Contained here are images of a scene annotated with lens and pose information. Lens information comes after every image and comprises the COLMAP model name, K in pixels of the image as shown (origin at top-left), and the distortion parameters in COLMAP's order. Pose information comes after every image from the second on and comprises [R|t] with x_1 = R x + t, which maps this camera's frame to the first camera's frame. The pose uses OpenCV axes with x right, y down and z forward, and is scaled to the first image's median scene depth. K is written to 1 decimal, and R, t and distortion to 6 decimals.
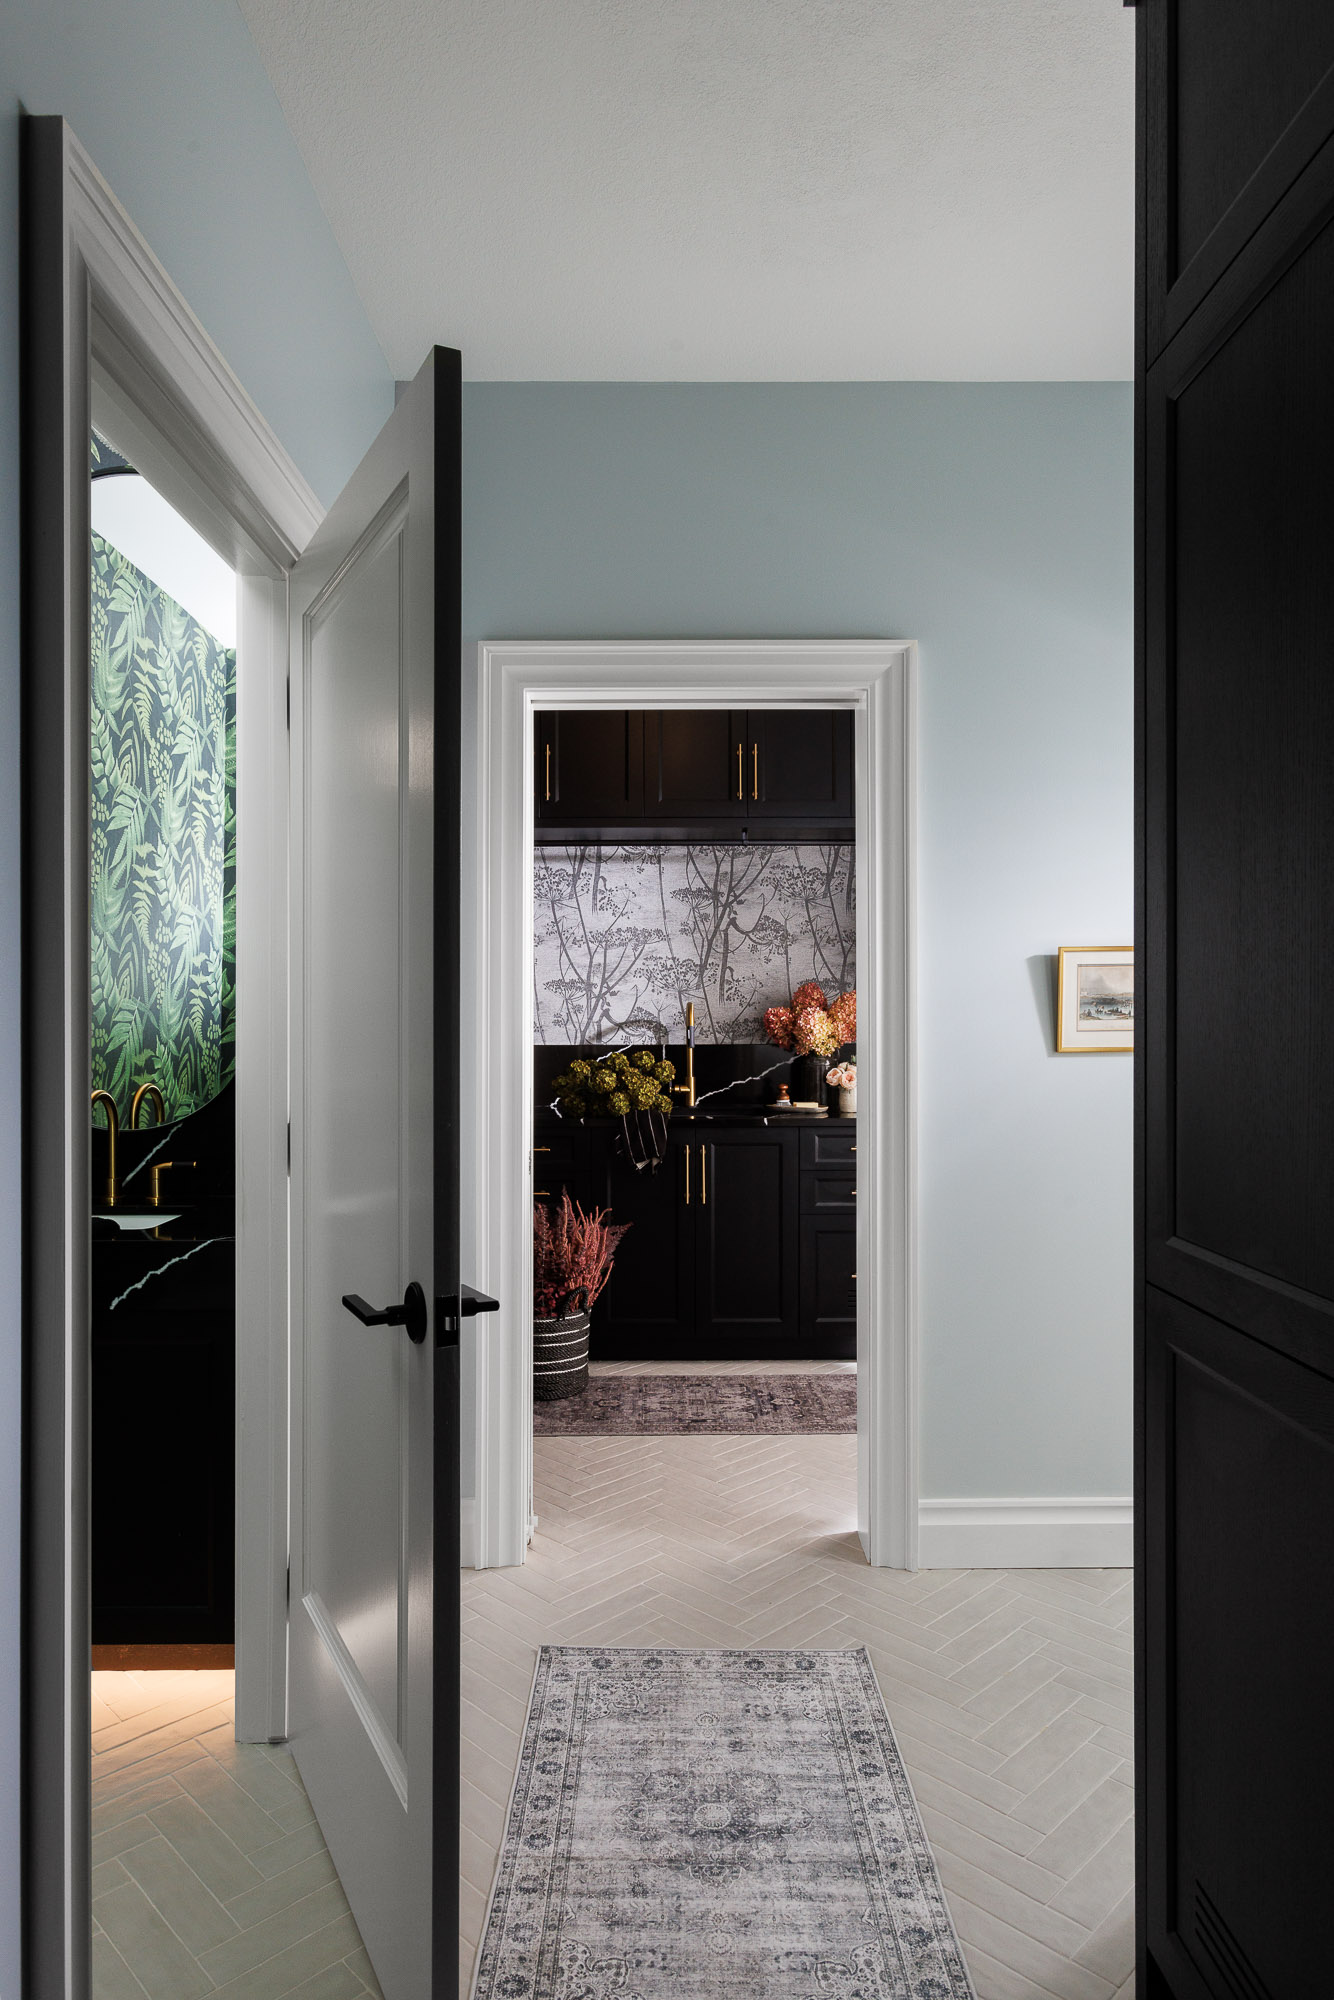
lens RADIAL K [[1639.6, 0, 667.0], [0, 1639.6, 1000.0], [0, 0, 1]] dist [0.002201, 0.001930]
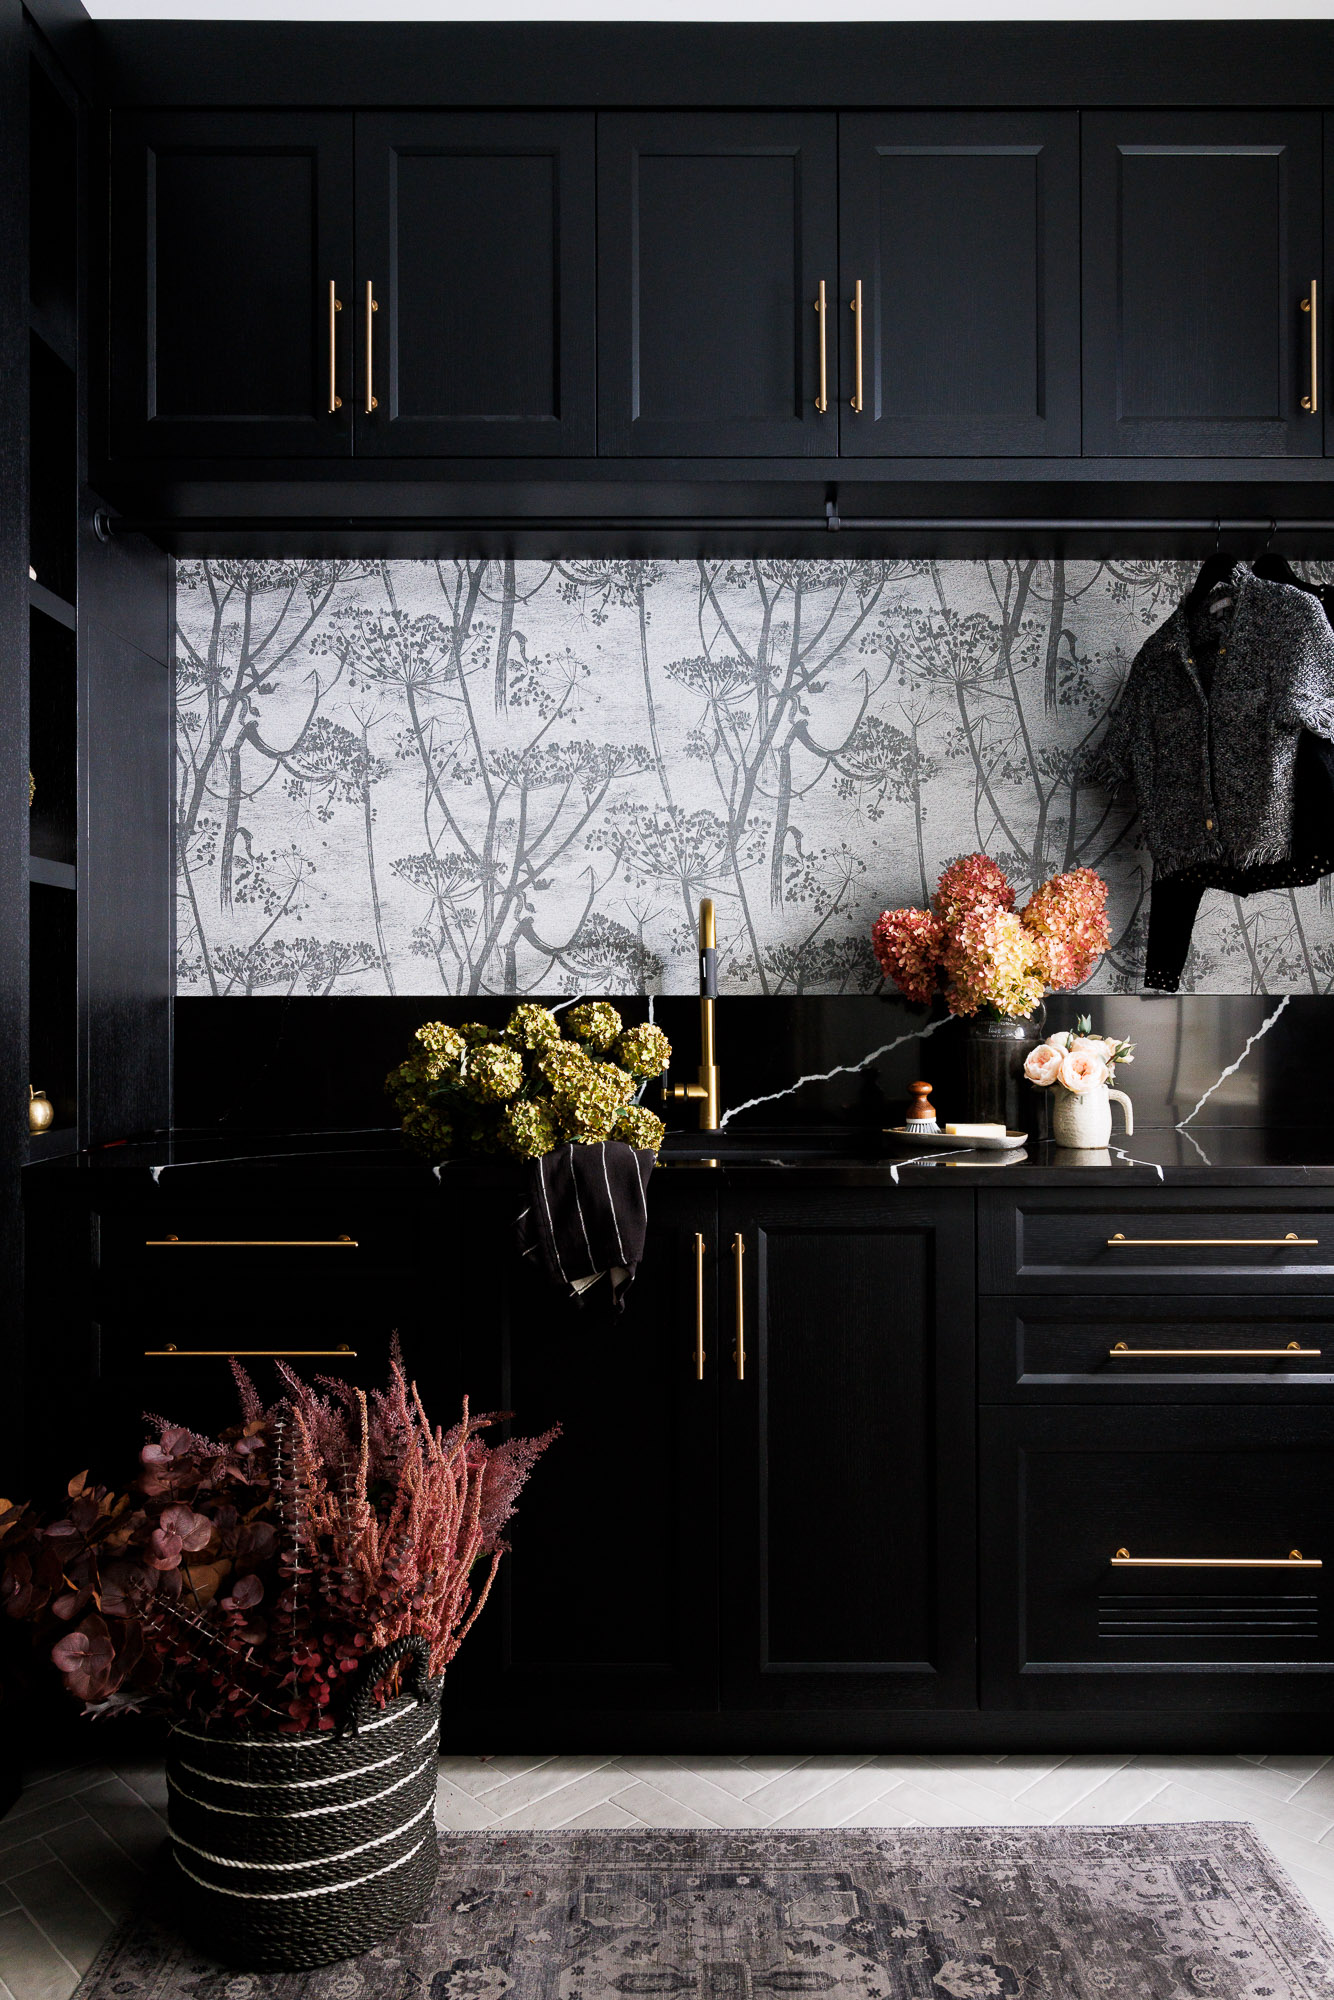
lens RADIAL K [[1479.5, 0, 667.0], [0, 1479.5, 1000.0], [0, 0, 1]] dist [-0.011963, 0.069065]
pose [[0.999831, -0.001118, -0.018350, 0.010216], [0.001037, 0.999990, -0.004416, 0.030356], [0.018355, 0.004396, 0.999822, 0.585370]]
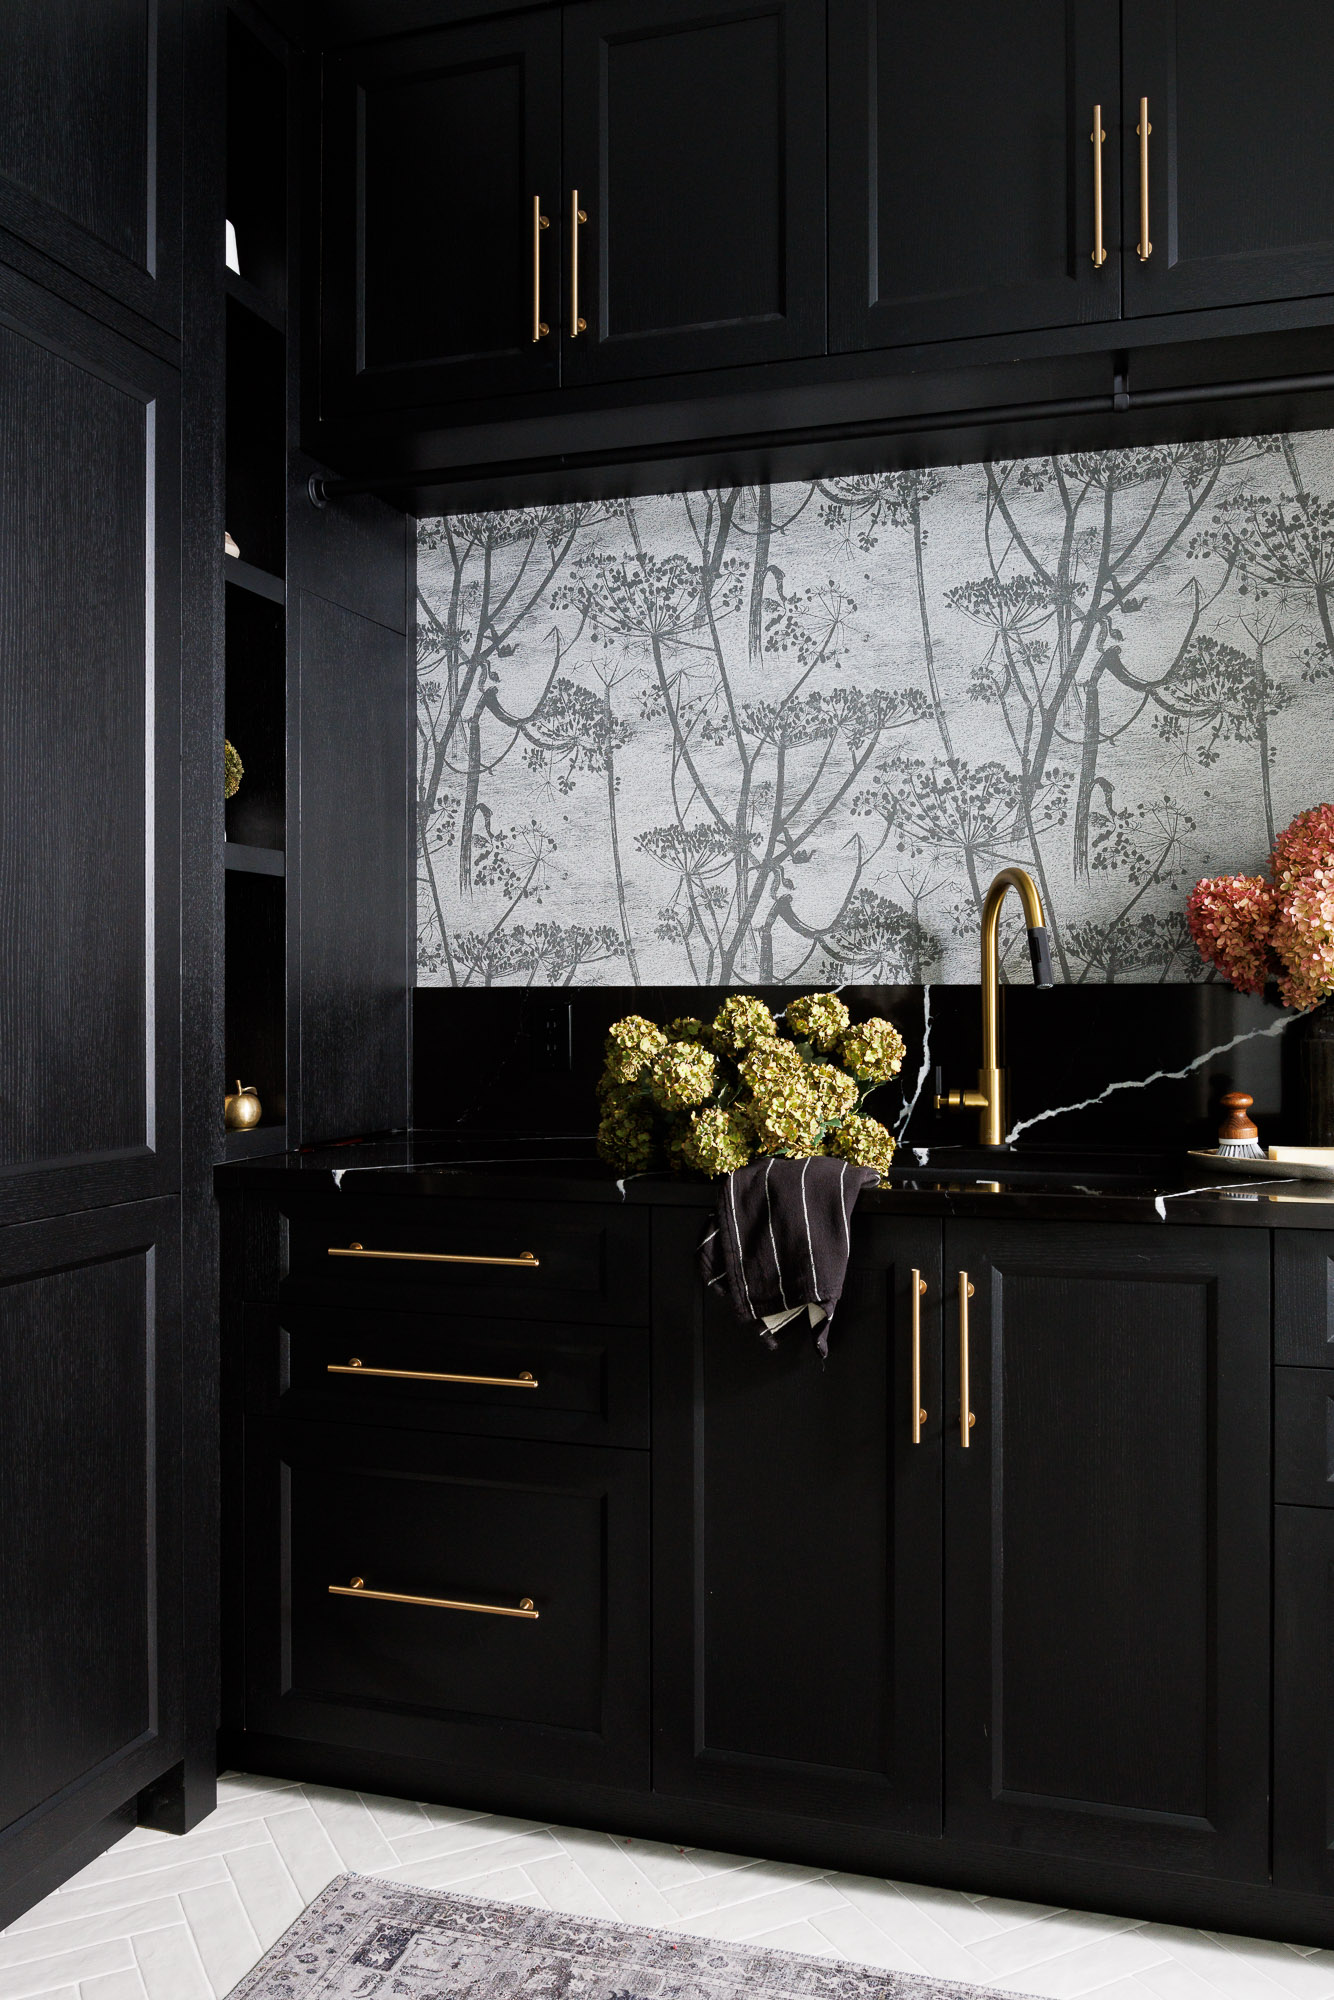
lens RADIAL K [[1677.2, 0, 667.0], [0, 1677.2, 1000.0], [0, 0, 1]] dist [-0.008652, 0.007512]
pose [[0.943900, -0.001183, -0.330228, 0.071292], [0.002237, 0.999994, 0.002813, 0.029607], [0.330223, -0.003394, 0.943897, 0.604662]]
